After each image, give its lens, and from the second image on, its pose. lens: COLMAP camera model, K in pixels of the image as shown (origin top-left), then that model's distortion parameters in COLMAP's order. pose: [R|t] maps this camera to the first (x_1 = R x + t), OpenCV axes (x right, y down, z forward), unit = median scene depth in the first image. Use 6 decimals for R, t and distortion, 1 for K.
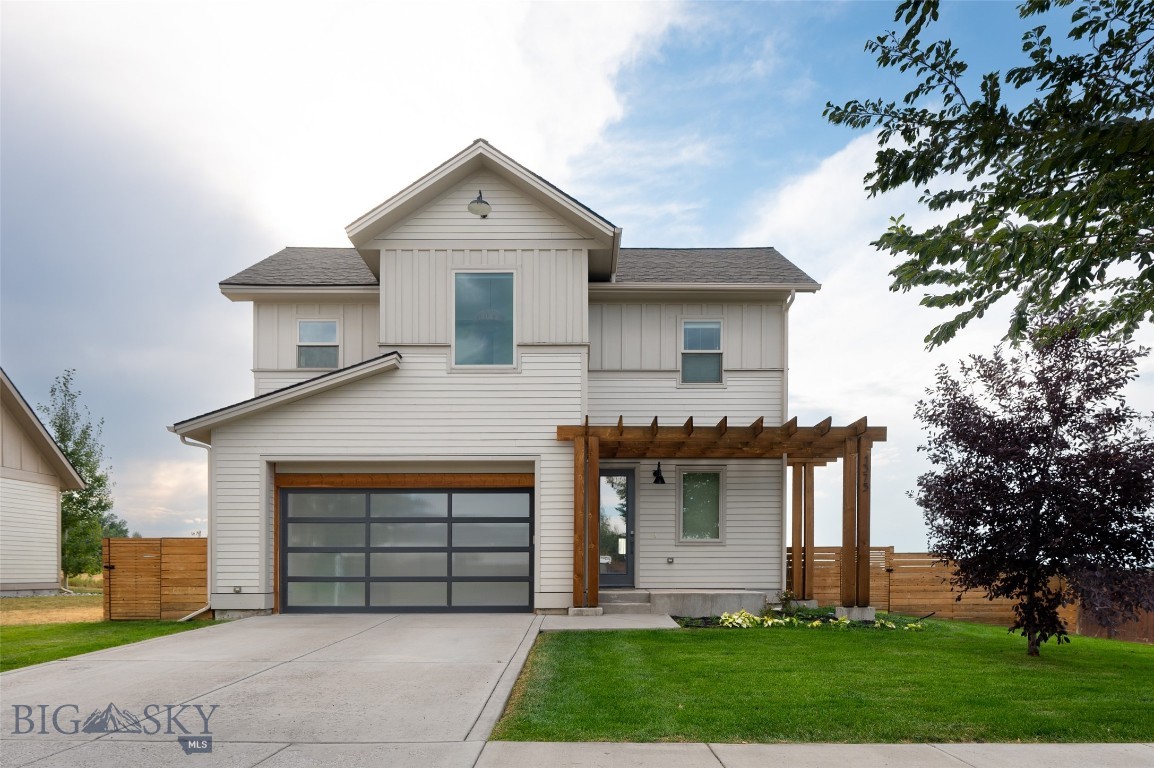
lens RADIAL K [[664.8, 0, 583.8], [0, 664.8, 575.5], [0, 0, 1]] dist [-0.003626, -0.002084]
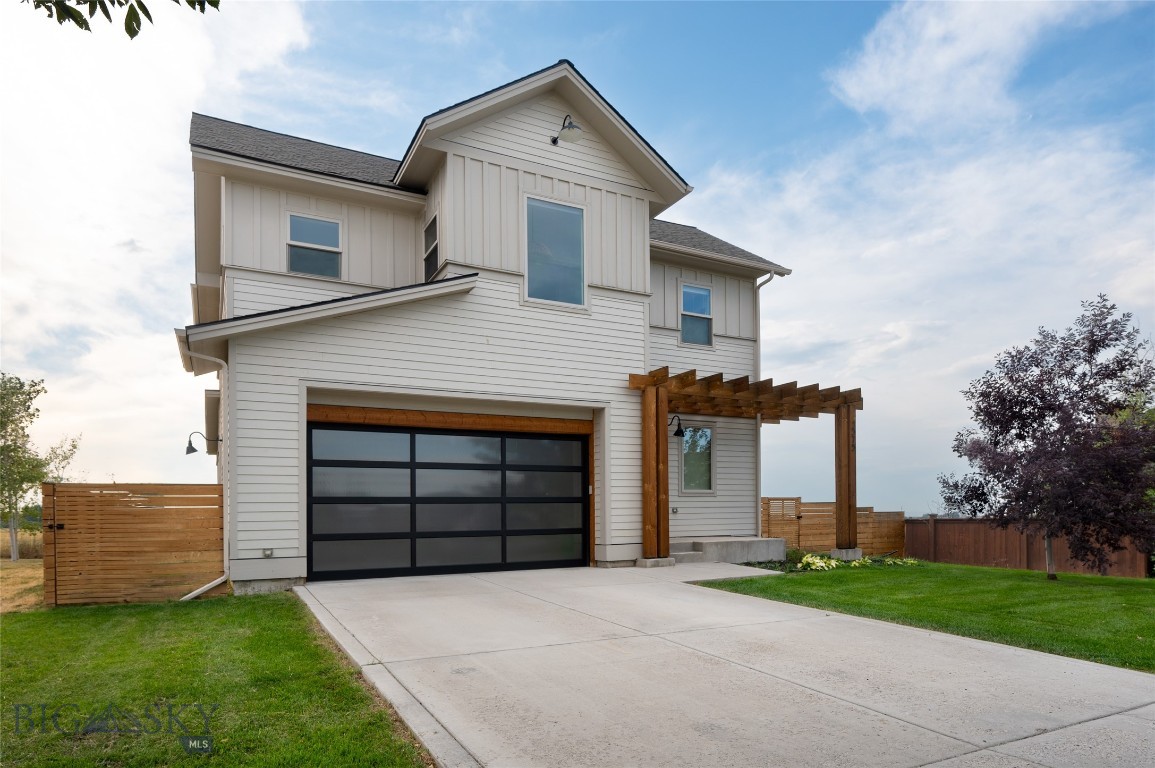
lens RADIAL K [[656.3, 0, 575.7], [0, 656.3, 514.8], [0, 0, 1]] dist [0.001206, 0.000677]
pose [[0.893890, -0.010524, 0.448163, -0.535902], [0.018016, 0.999760, -0.012459, -0.006800], [-0.447924, 0.019211, 0.893865, 0.171016]]
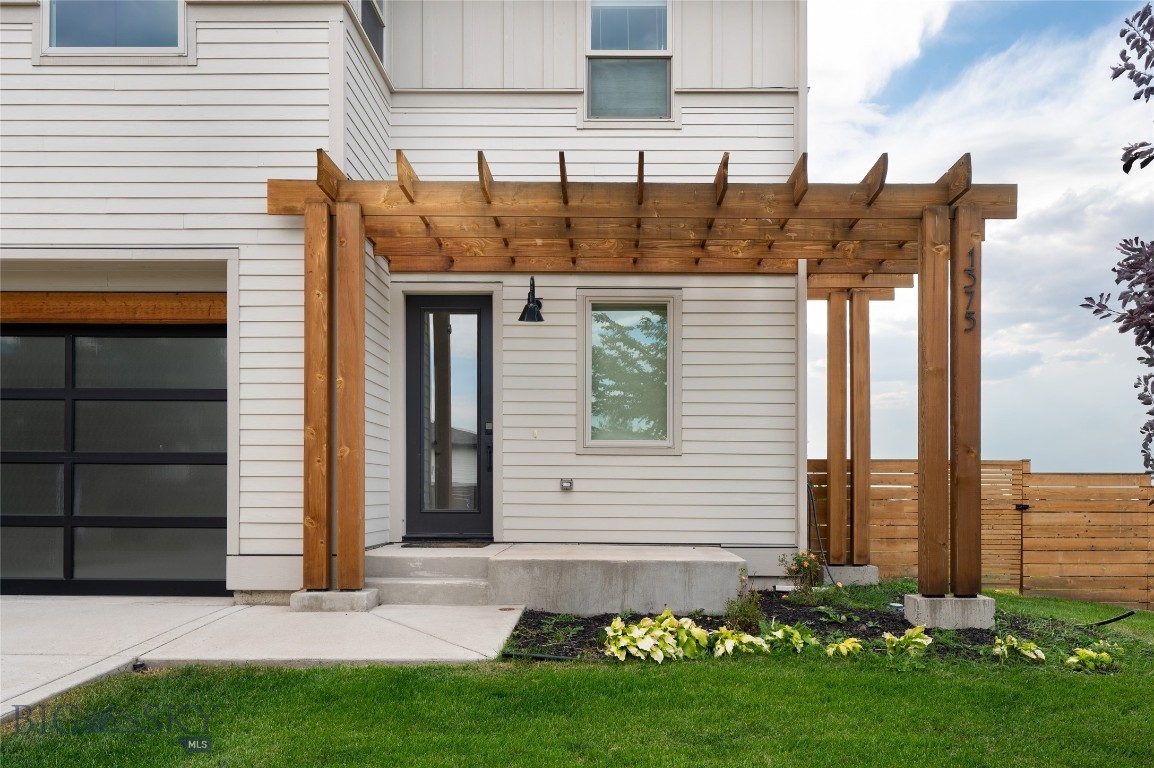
lens RADIAL K [[915.0, 0, 576.3], [0, 915.0, 473.6], [0, 0, 1]] dist [-0.005180, 0.005734]
pose [[0.999869, 0.007864, -0.014163, 0.171644], [-0.008281, 0.999526, -0.029636, -0.013208], [0.013923, 0.029749, 0.999460, 0.391229]]
